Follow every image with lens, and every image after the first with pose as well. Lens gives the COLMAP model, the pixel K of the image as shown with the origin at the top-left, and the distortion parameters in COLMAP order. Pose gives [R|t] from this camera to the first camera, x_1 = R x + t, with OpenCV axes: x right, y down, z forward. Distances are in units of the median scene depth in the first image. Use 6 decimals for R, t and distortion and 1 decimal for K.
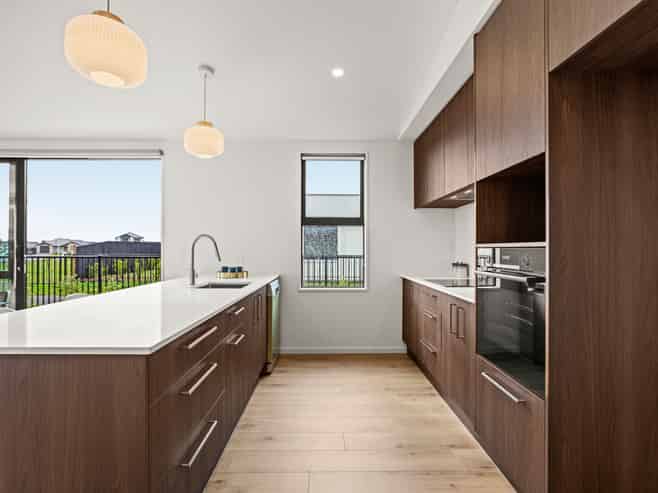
lens RADIAL K [[335.9, 0, 329.0], [0, 335.9, 246.5], [0, 0, 1]] dist [-0.005967, -0.001209]
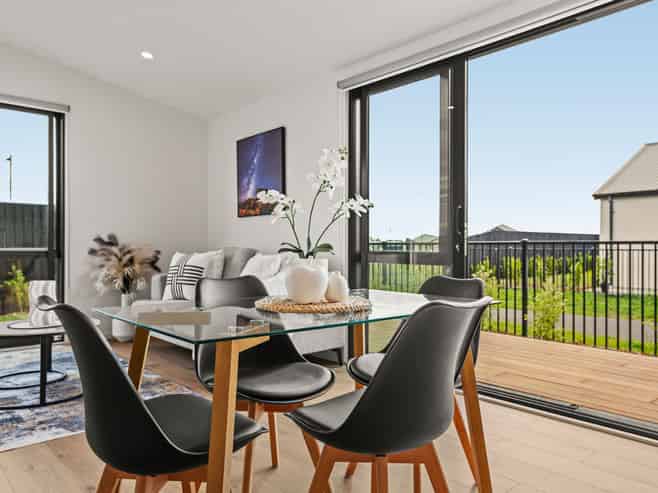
lens RADIAL K [[512.4, 0, 329.0], [0, 512.4, 246.5], [0, 0, 1]] dist [-0.003035, -0.000188]
pose [[0.629014, 0.019786, -0.777142, -0.362088], [-0.012589, 0.999804, 0.015265, 0.051647], [0.777292, 0.000181, 0.629140, 0.255330]]
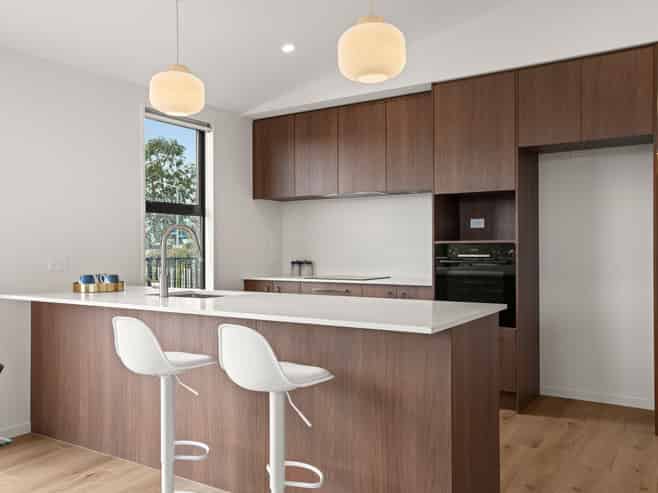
lens RADIAL K [[561.8, 0, 329.0], [0, 561.8, 246.5], [0, 0, 1]] dist [0.005652, 0.006091]
pose [[0.557508, 0.005022, 0.830156, -0.809873], [0.000843, 0.999978, -0.006616, 0.014579], [-0.830171, 0.004389, 0.557491, 0.052109]]
